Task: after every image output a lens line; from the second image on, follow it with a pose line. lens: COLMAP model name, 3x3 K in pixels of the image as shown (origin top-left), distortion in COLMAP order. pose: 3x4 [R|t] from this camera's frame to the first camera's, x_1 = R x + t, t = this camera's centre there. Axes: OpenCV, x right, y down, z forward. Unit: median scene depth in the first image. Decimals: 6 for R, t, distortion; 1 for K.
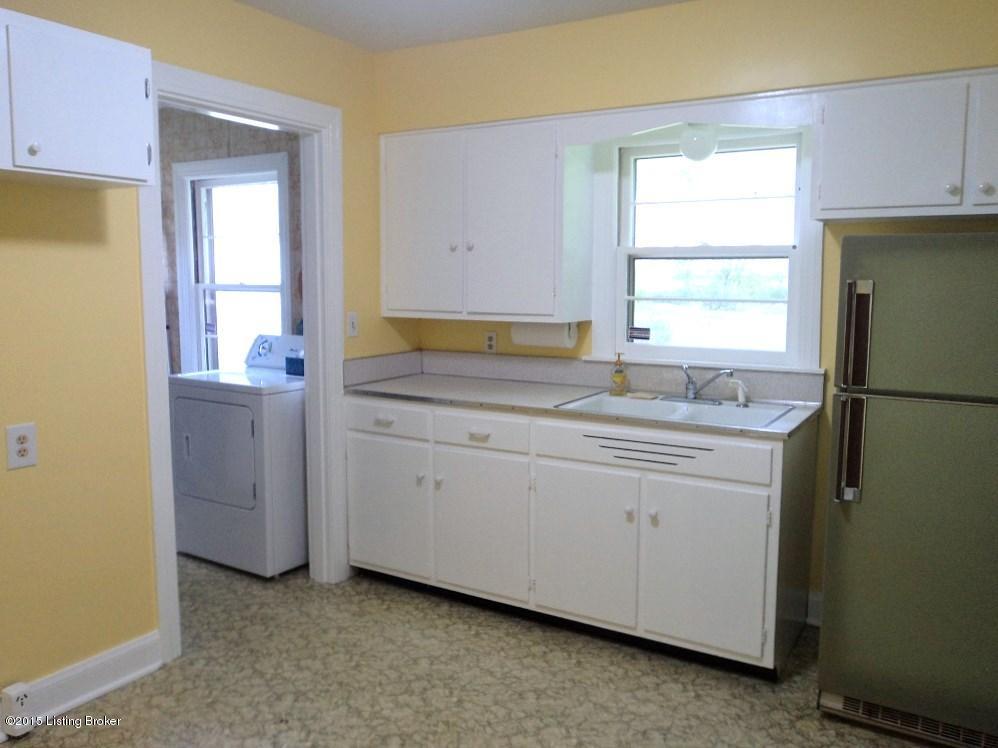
lens RADIAL K [[807.3, 0, 493.2], [0, 807.3, 370.0], [0, 0, 1]] dist [-0.040499, 0.010287]
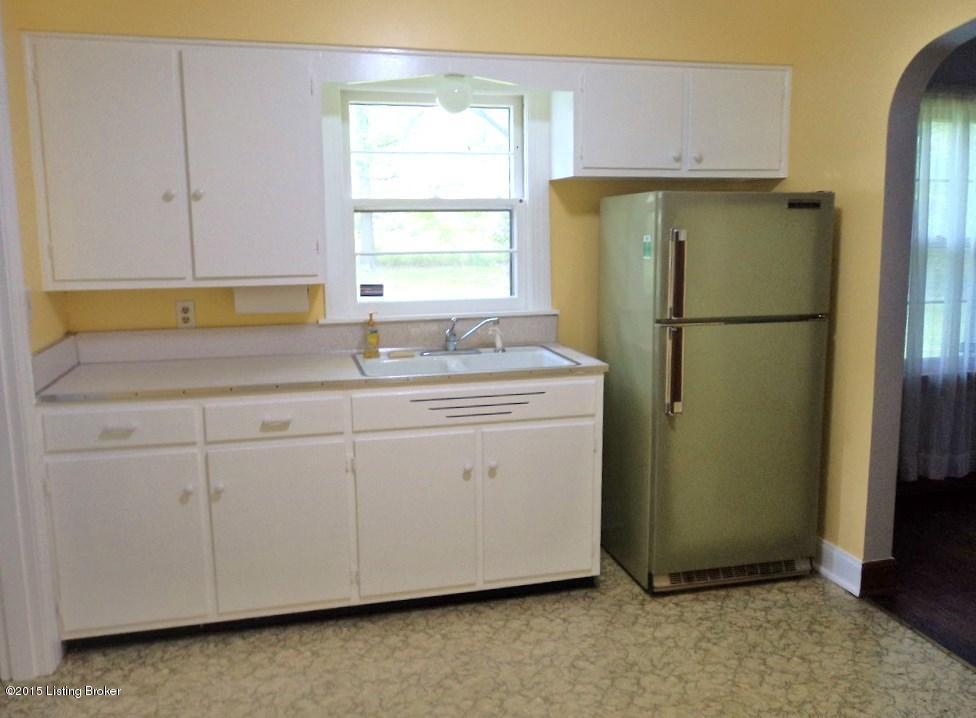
lens RADIAL K [[789.5, 0, 486.9], [0, 789.5, 363.1], [0, 0, 1]] dist [-0.040499, 0.010287]
pose [[0.687415, -0.126830, 0.715104, -0.440286], [0.092642, 0.991903, 0.086867, -0.031298], [-0.720331, 0.006535, 0.693599, 0.281952]]
